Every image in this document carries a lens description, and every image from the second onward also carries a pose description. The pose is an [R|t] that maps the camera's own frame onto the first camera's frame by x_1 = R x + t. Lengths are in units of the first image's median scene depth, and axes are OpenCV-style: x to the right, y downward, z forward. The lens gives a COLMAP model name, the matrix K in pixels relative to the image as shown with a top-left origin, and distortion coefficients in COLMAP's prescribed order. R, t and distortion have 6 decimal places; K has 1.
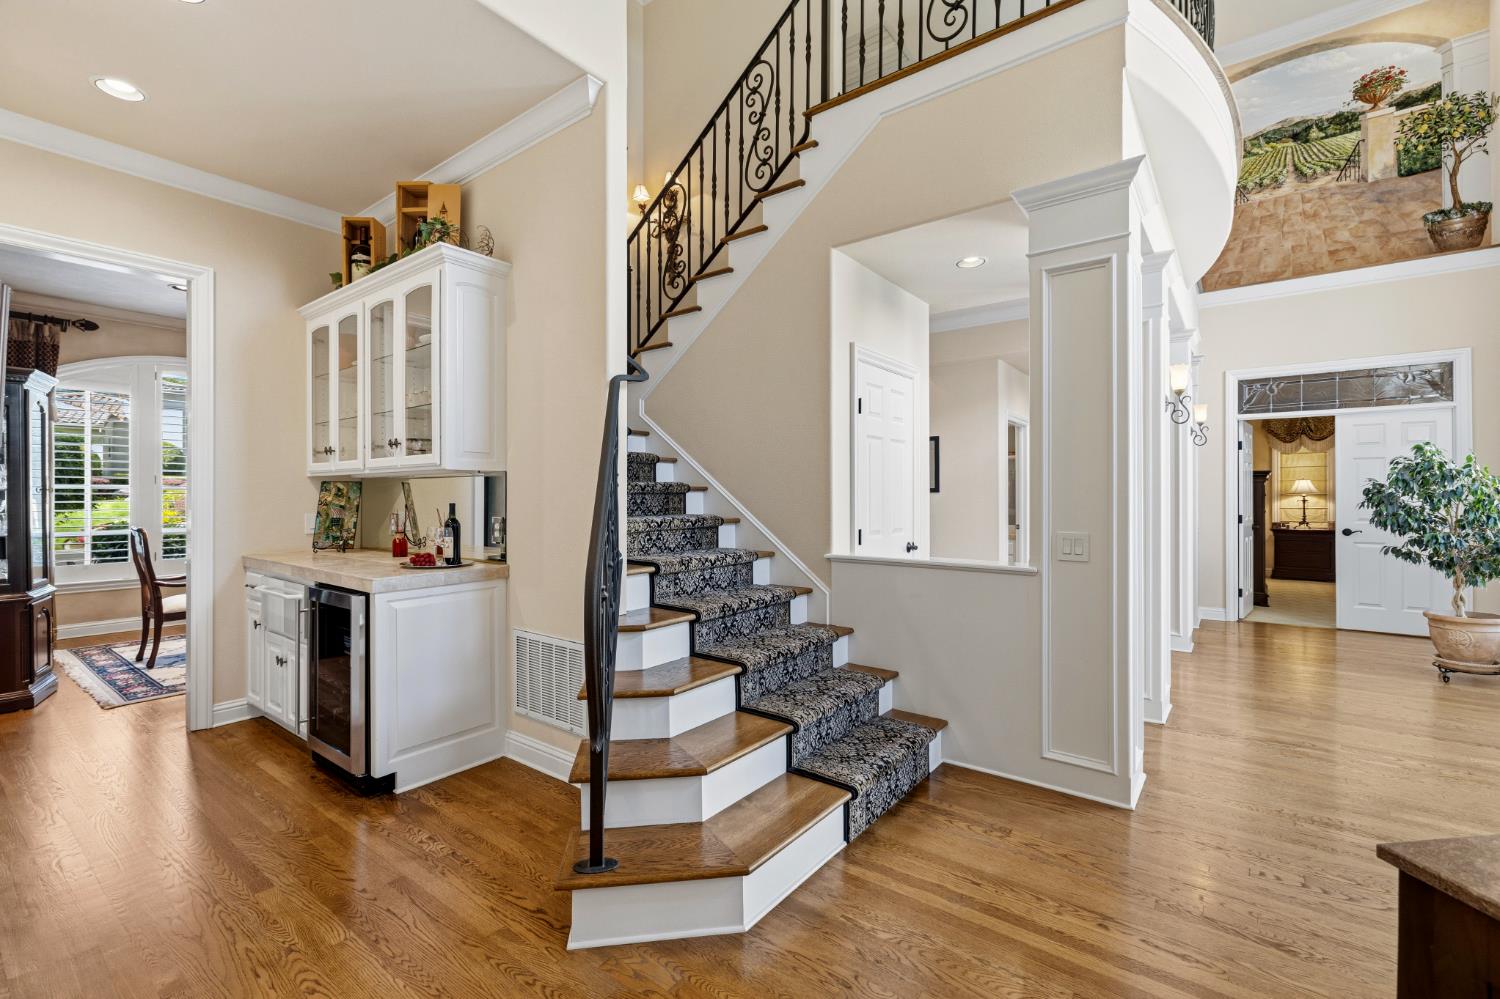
lens RADIAL K [[651.0, 0, 742.9], [0, 651.0, 494.2], [0, 0, 1]] dist [0.001260, -0.000399]
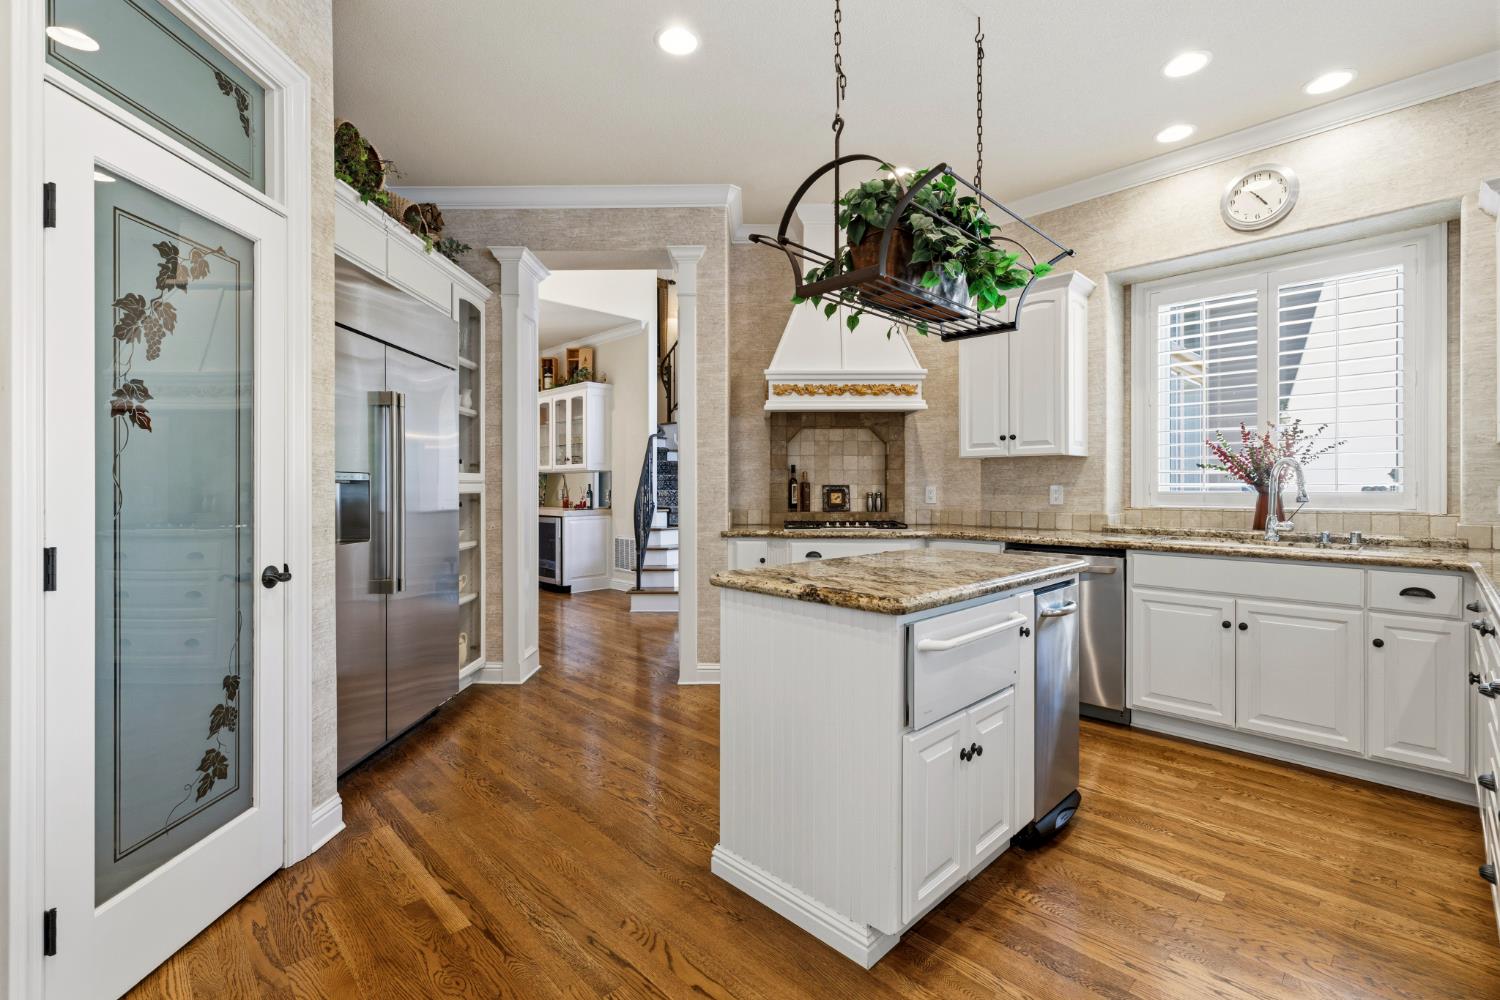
lens RADIAL K [[674.1, 0, 749.6], [0, 674.1, 491.6], [0, 0, 1]] dist [0.000551, 0.000106]
pose [[0.990414, 0.003061, -0.138095, 0.512343], [-0.002290, 0.999981, 0.005747, 0.026807], [0.138110, -0.005376, 0.990402, -1.467279]]
